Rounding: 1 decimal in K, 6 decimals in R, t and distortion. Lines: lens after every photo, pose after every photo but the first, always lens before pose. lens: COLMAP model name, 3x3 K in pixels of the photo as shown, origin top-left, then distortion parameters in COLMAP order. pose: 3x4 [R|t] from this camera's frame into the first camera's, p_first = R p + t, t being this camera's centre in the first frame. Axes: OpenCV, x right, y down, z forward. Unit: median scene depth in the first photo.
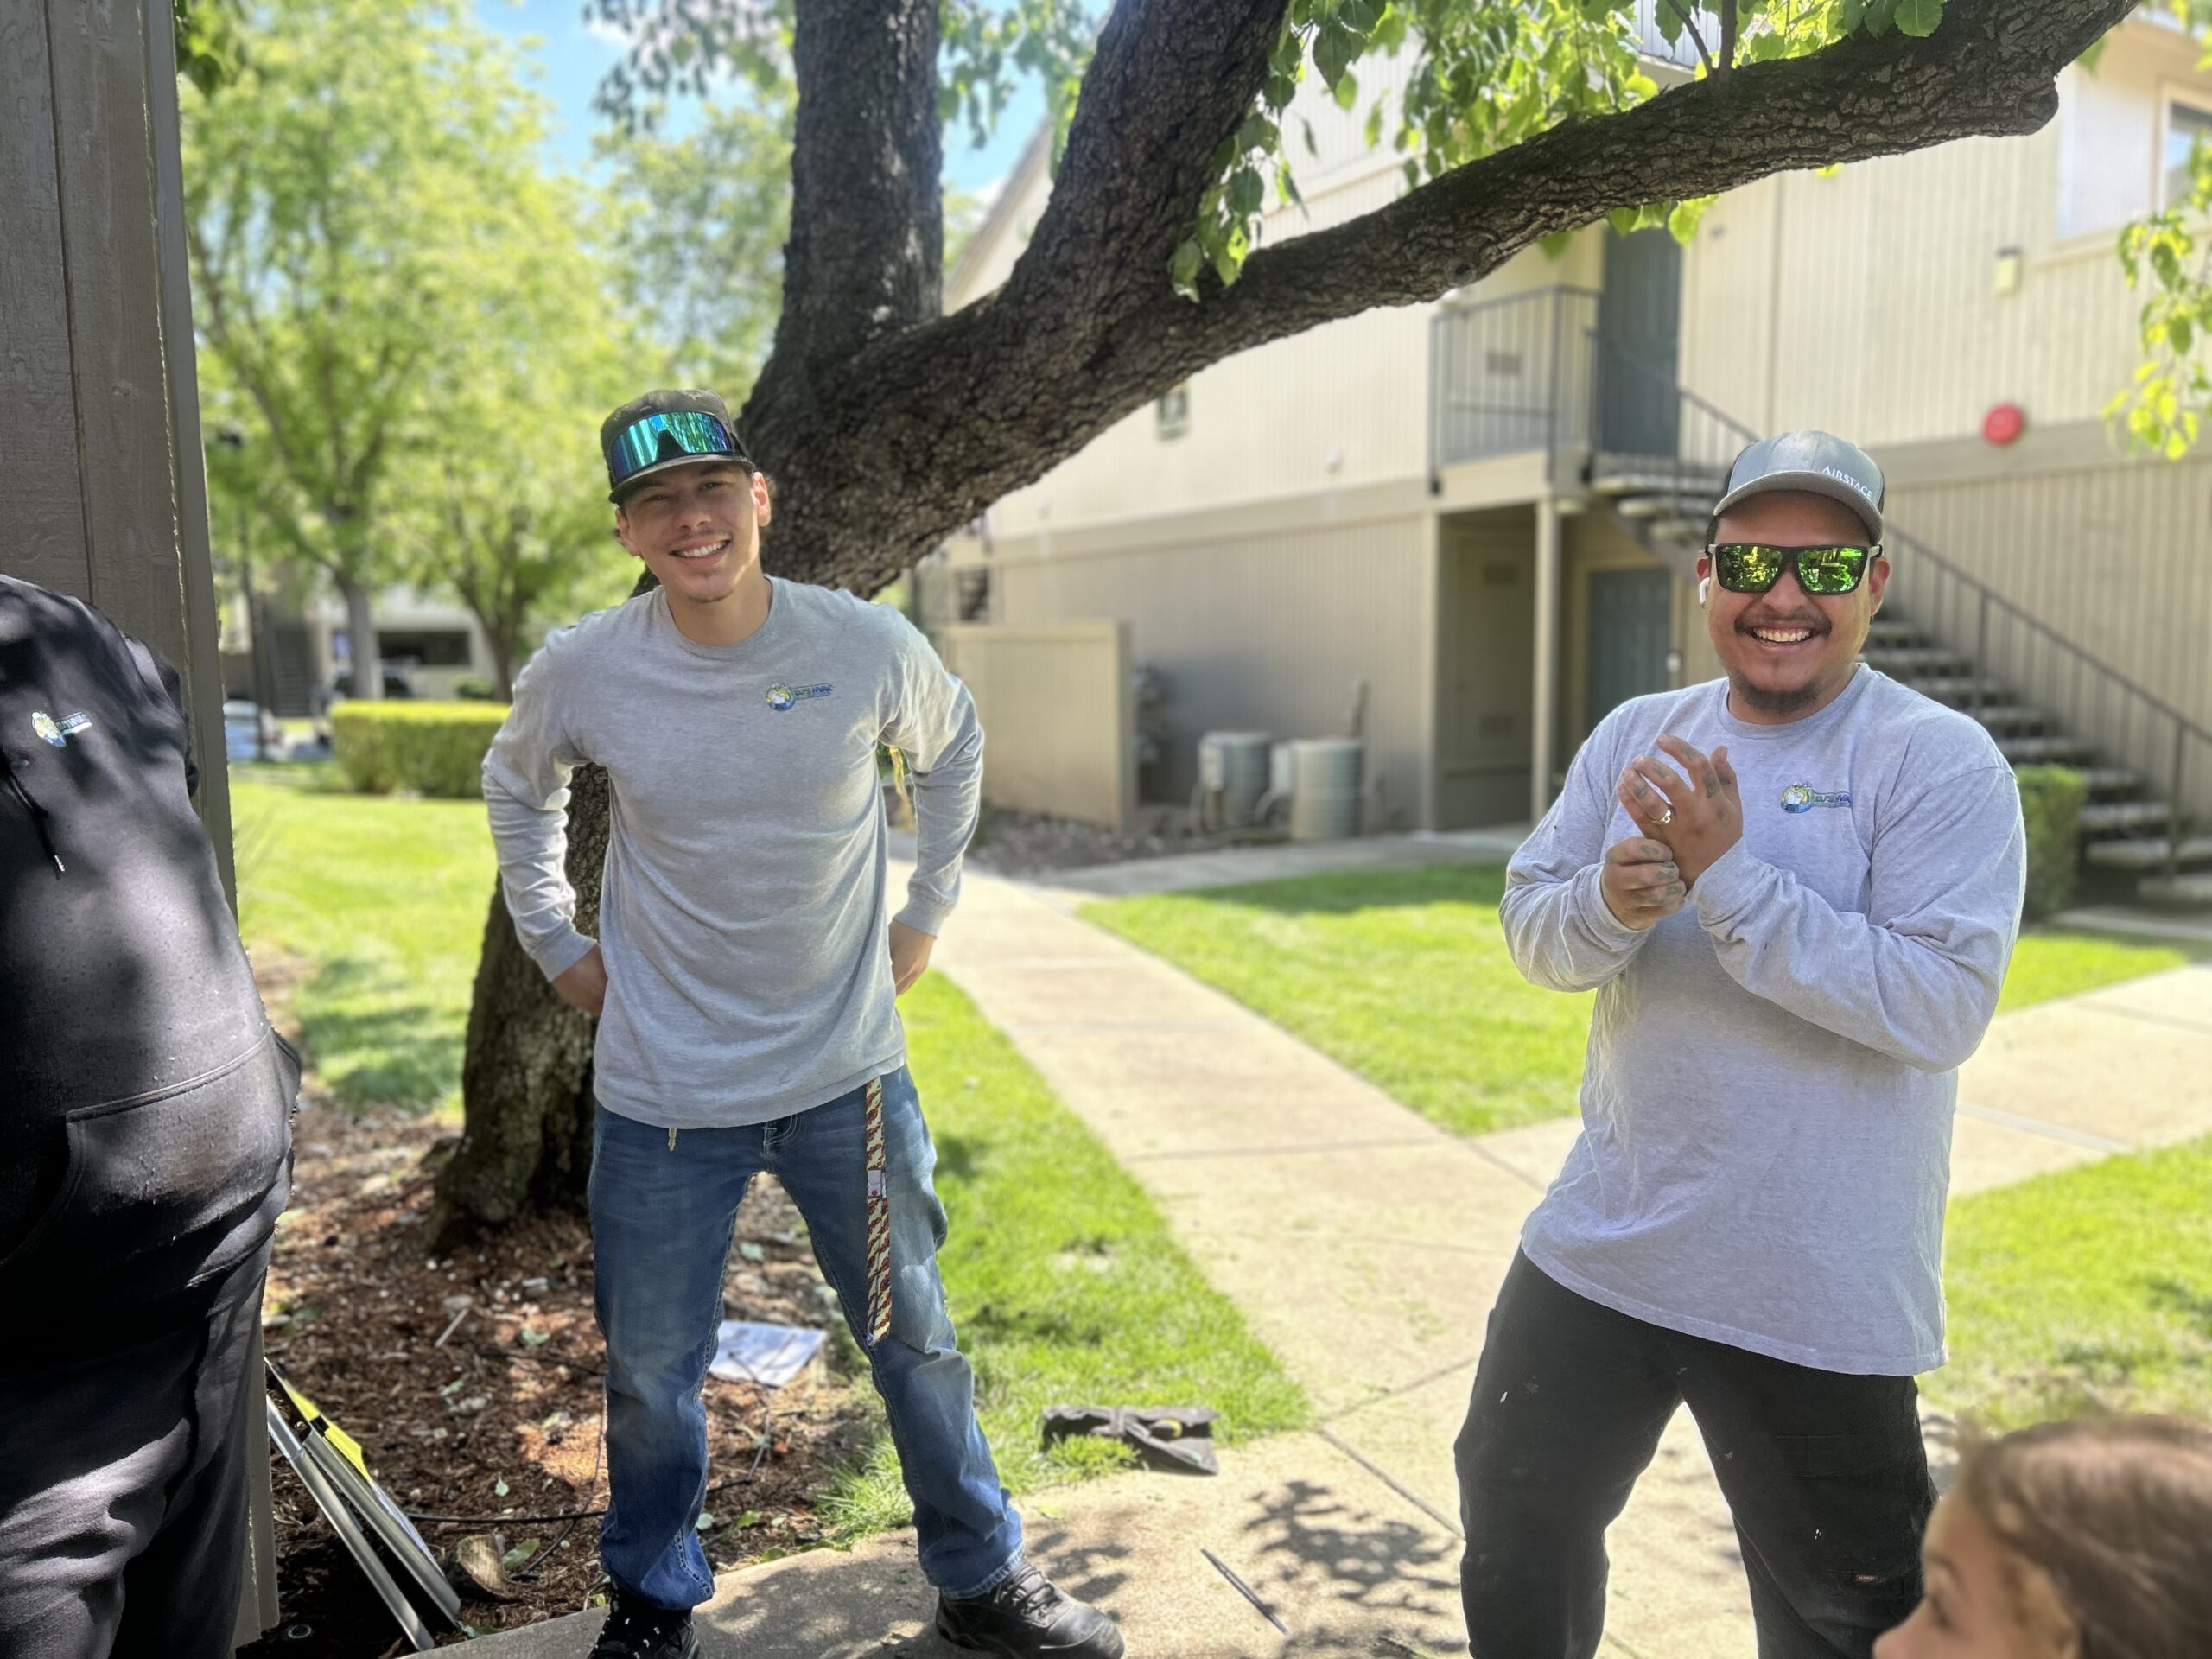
lens RADIAL K [[1658.2, 0, 1112.6], [0, 1658.2, 847.4], [0, 0, 1]] dist [0.039866, -0.046347]
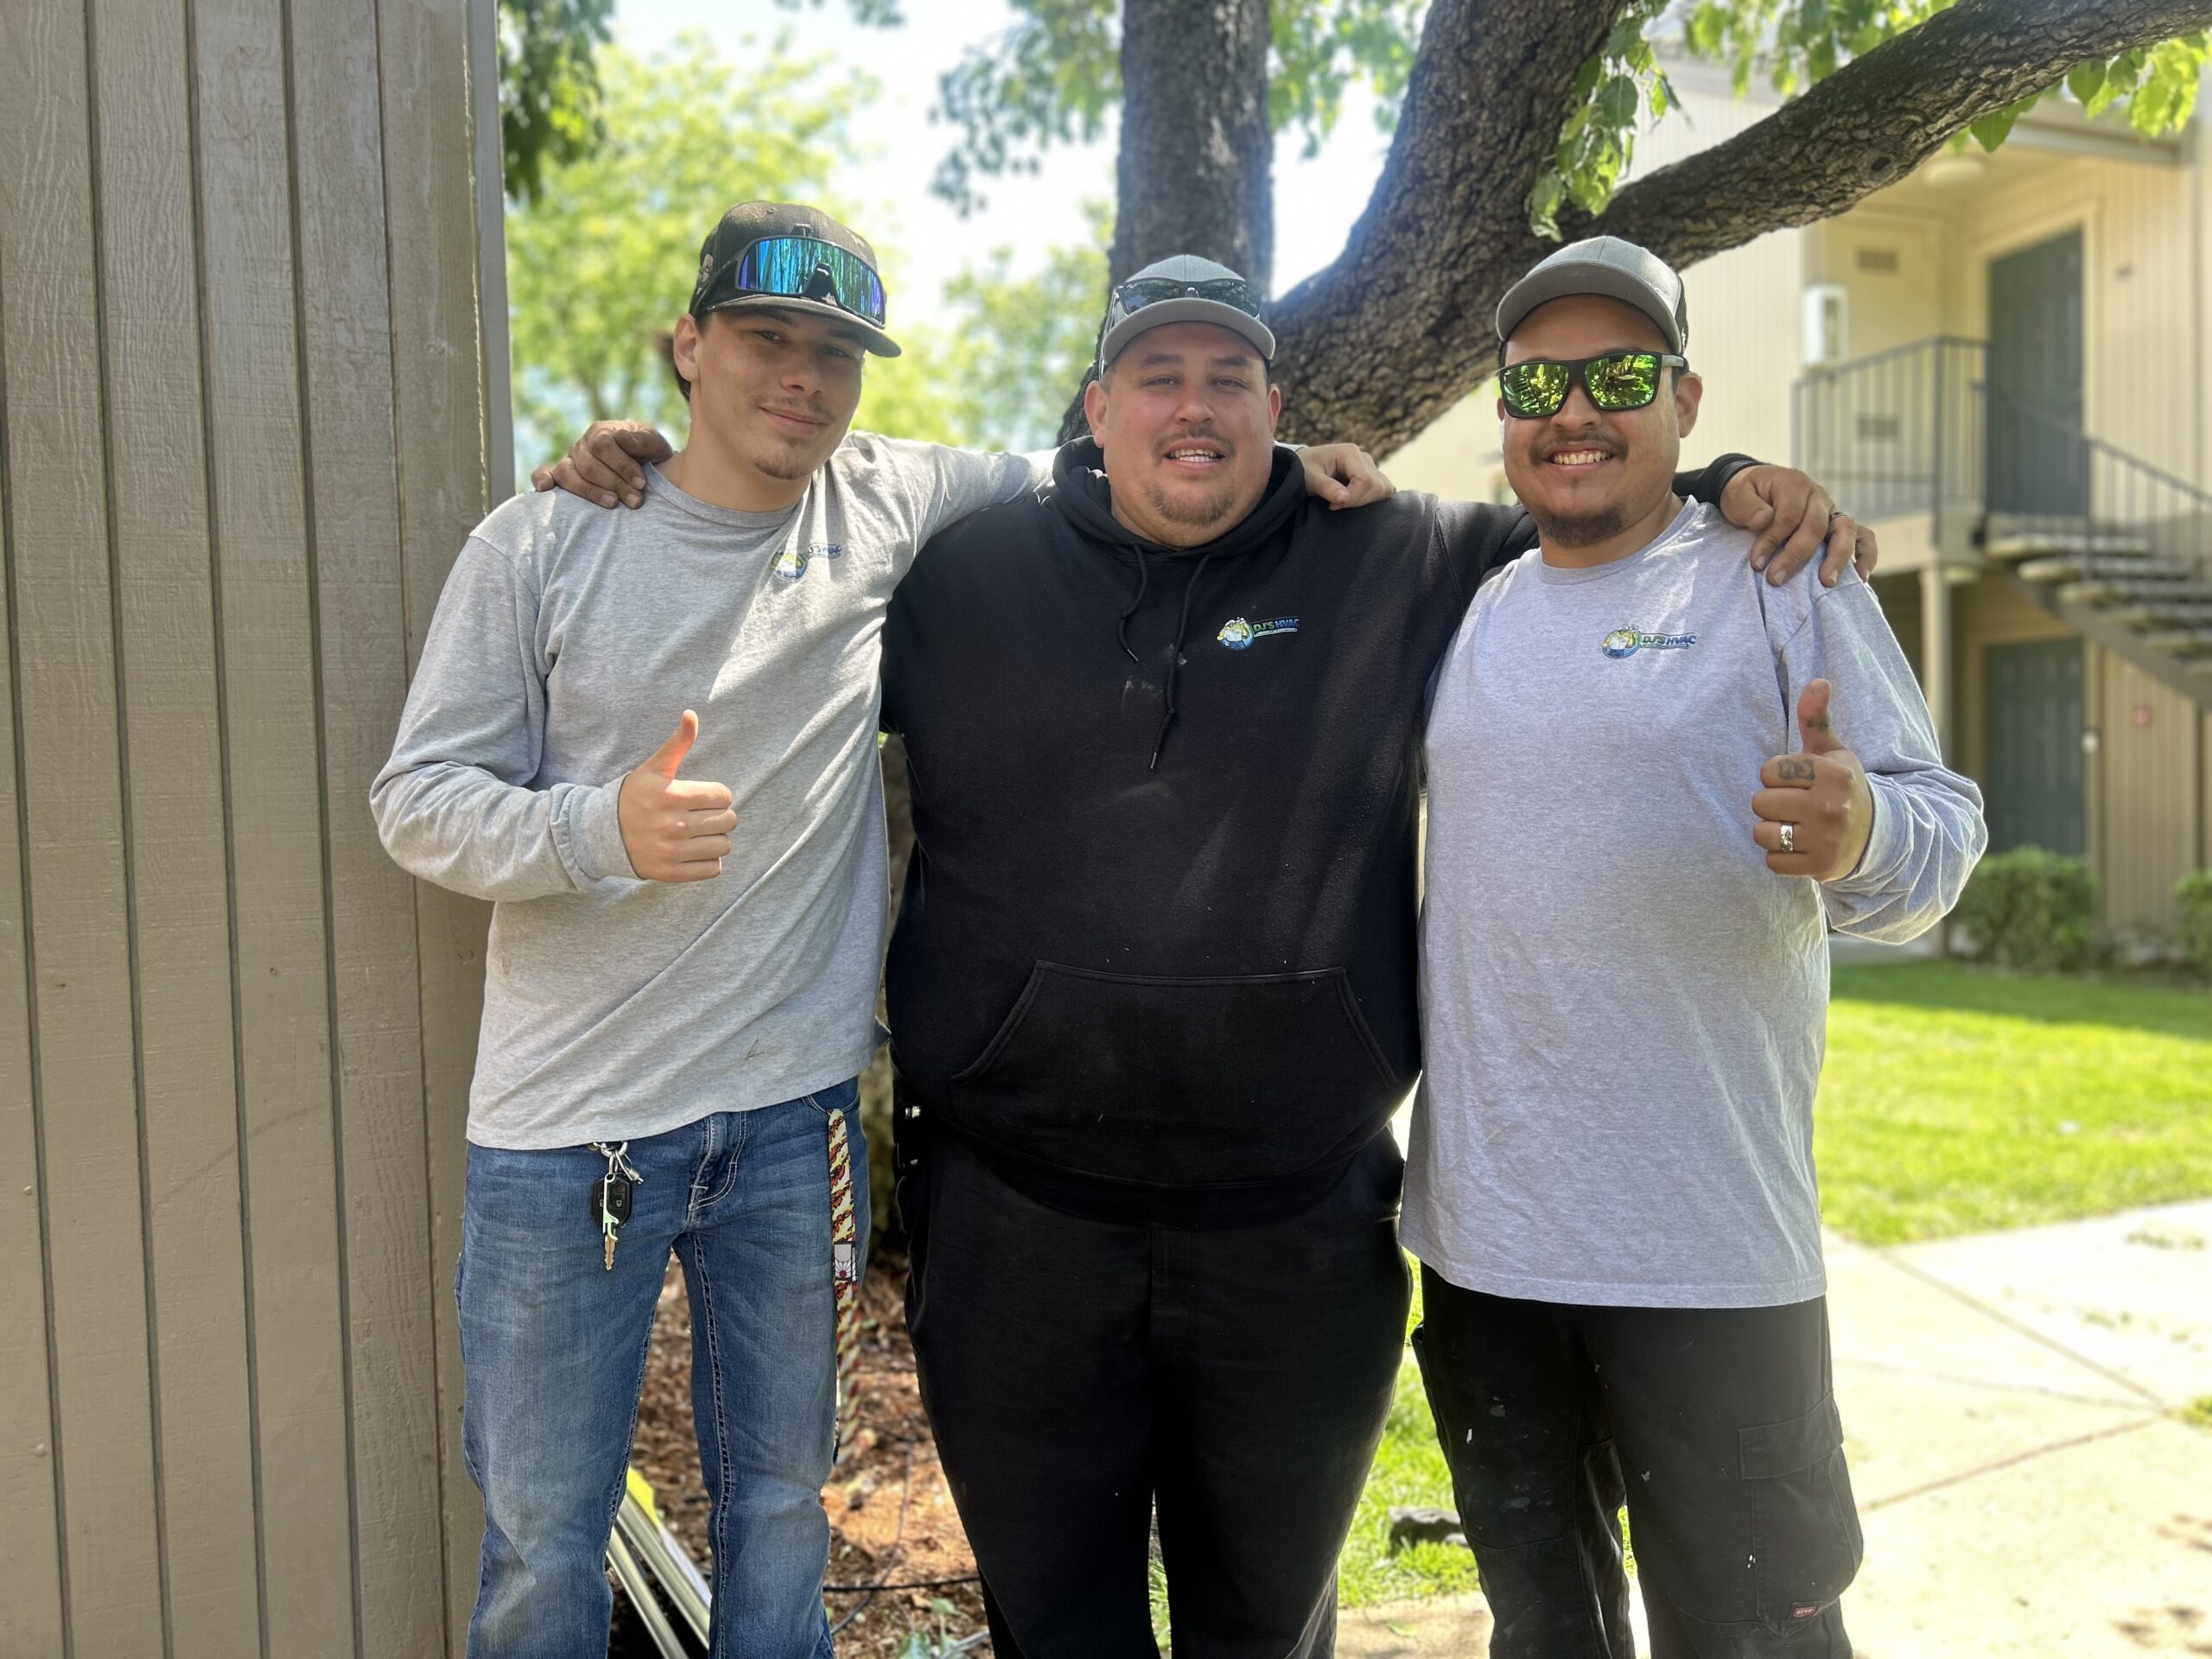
lens RADIAL K [[1658.2, 0, 1117.6], [0, 1658.2, 845.7], [0, 0, 1]] dist [0.039866, -0.046347]
pose [[0.981002, -0.008824, -0.193797, -0.008448], [-0.005994, 0.997110, -0.075739, 0.054094], [0.193905, 0.075462, 0.978114, 0.087182]]
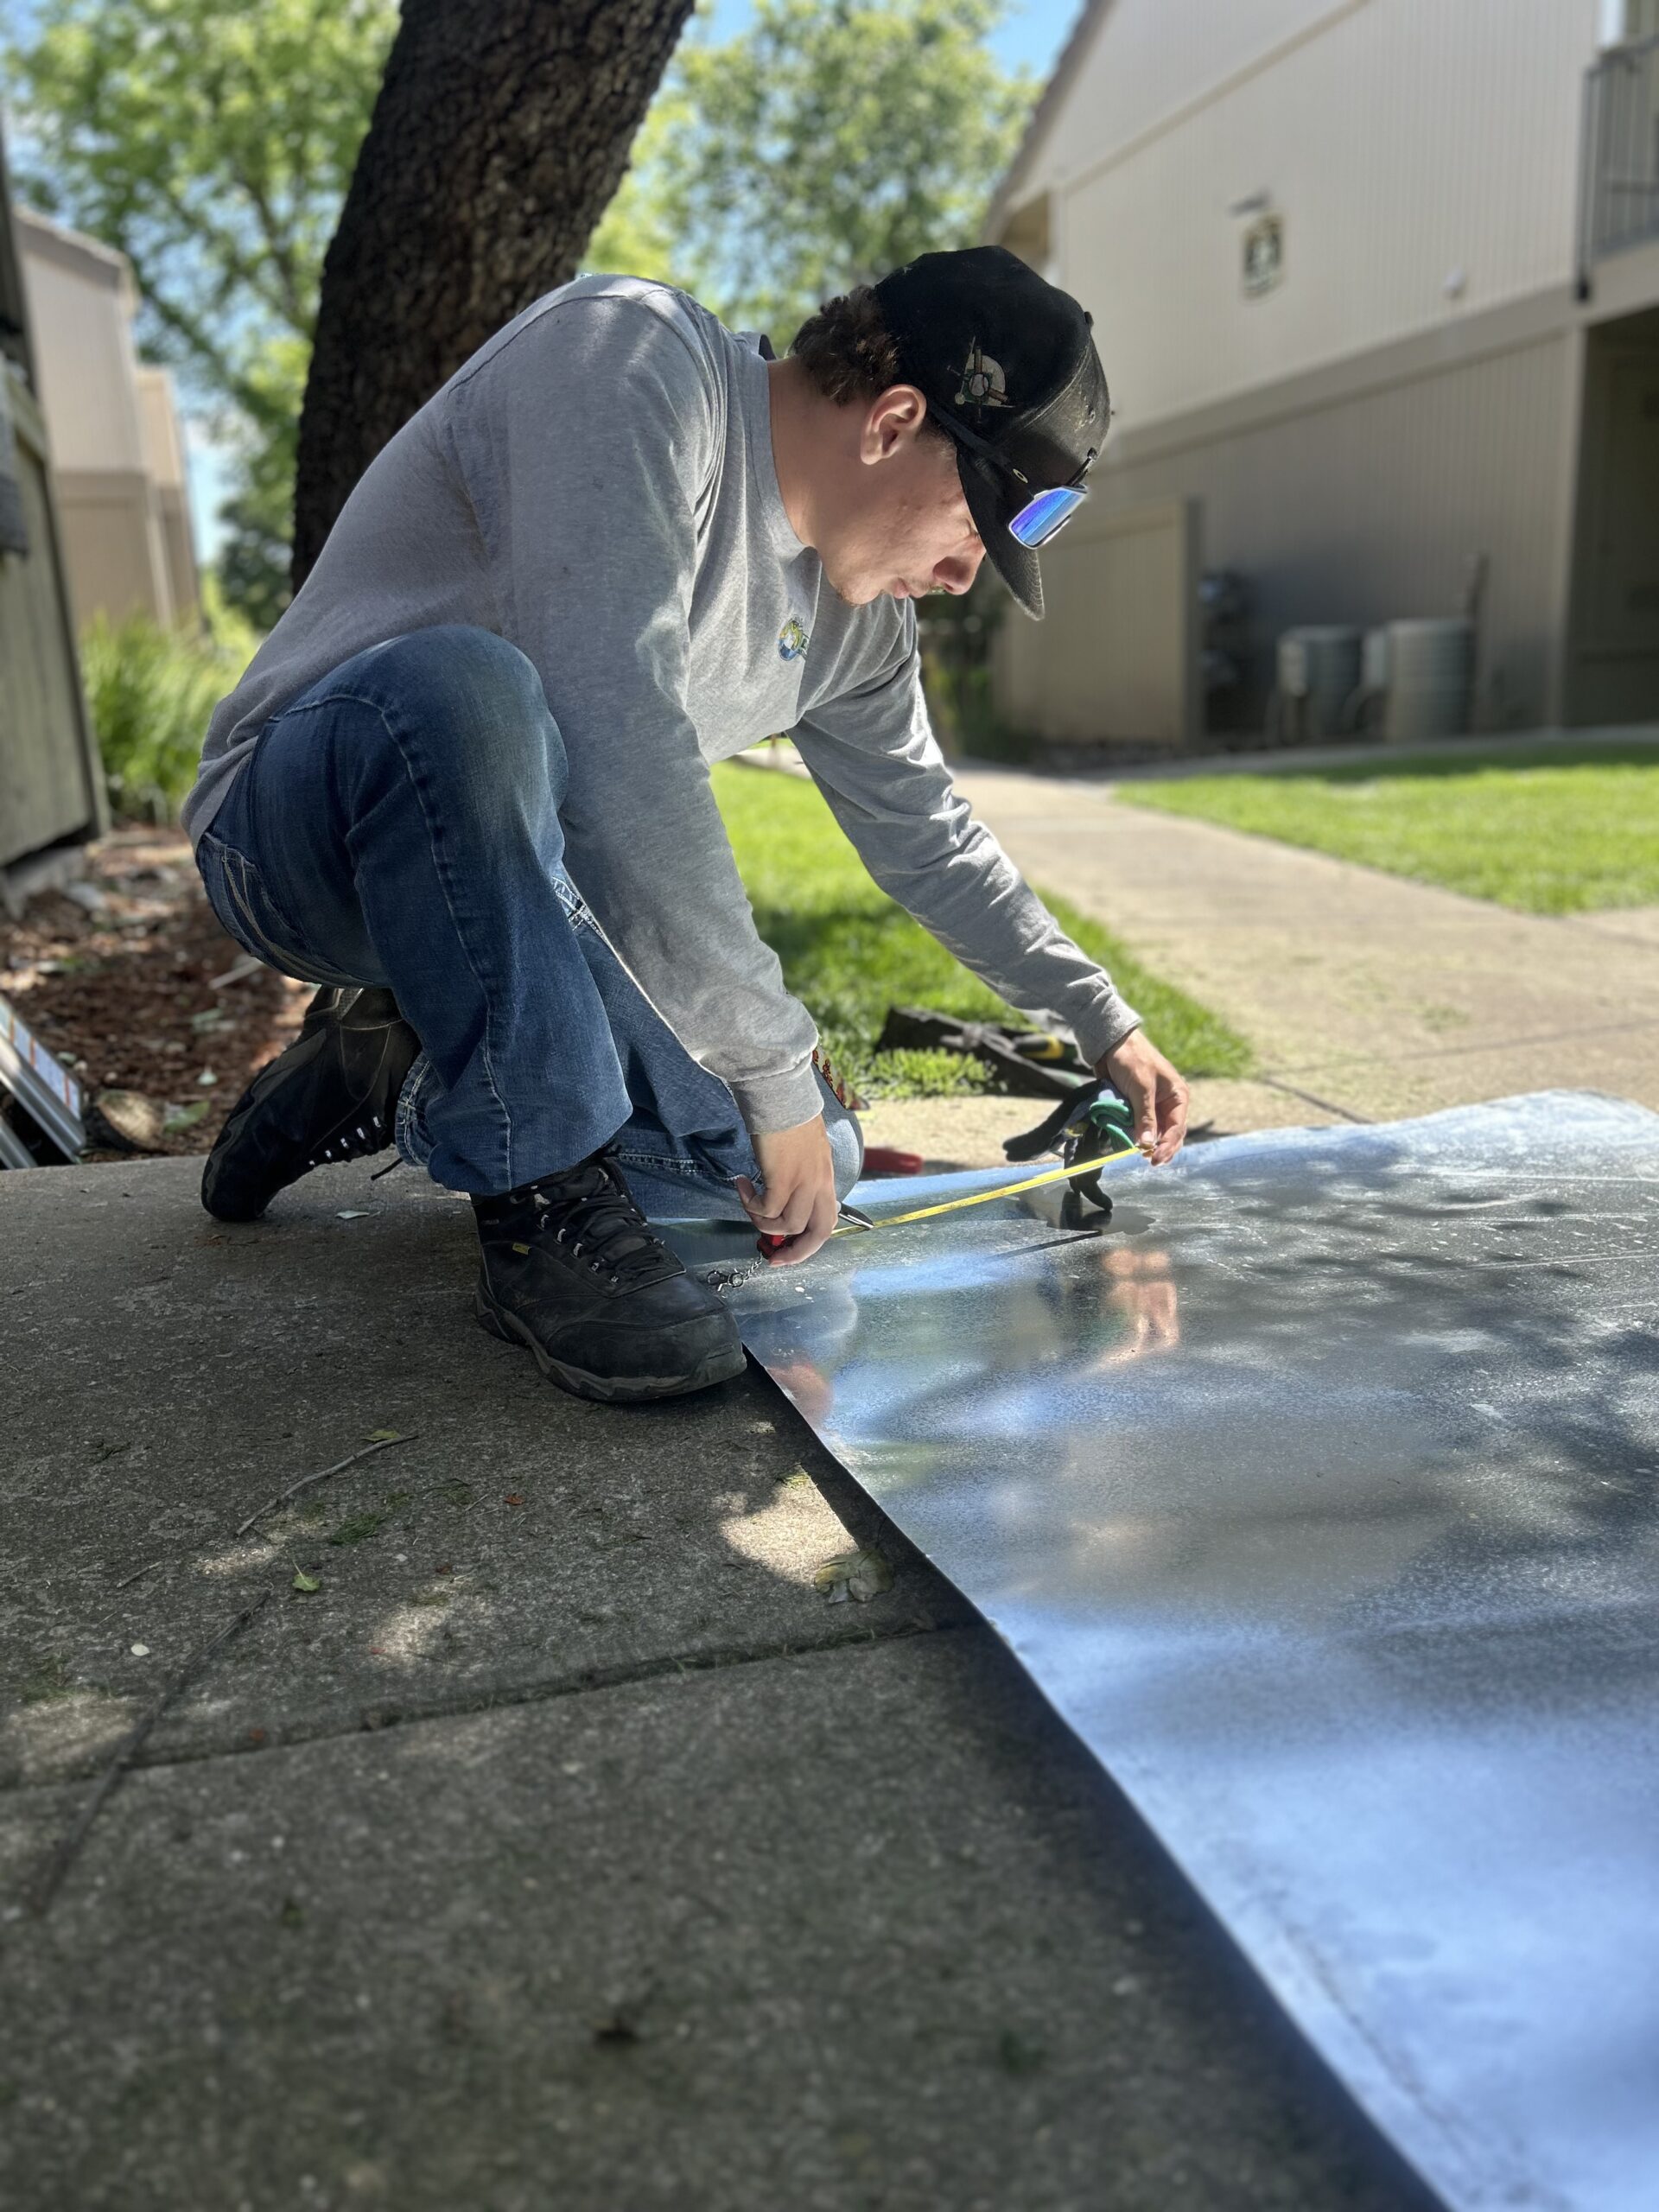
lens RADIAL K [[1658.2, 0, 833.1], [0, 1658.2, 1124.5], [0, 0, 1]] dist [0.039866, -0.046347]
pose [[0.973963, 0.018956, -0.225912, 0.099870], [0.012308, 0.990607, 0.136182, 0.253001], [0.226371, -0.135417, 0.964582, 0.236046]]
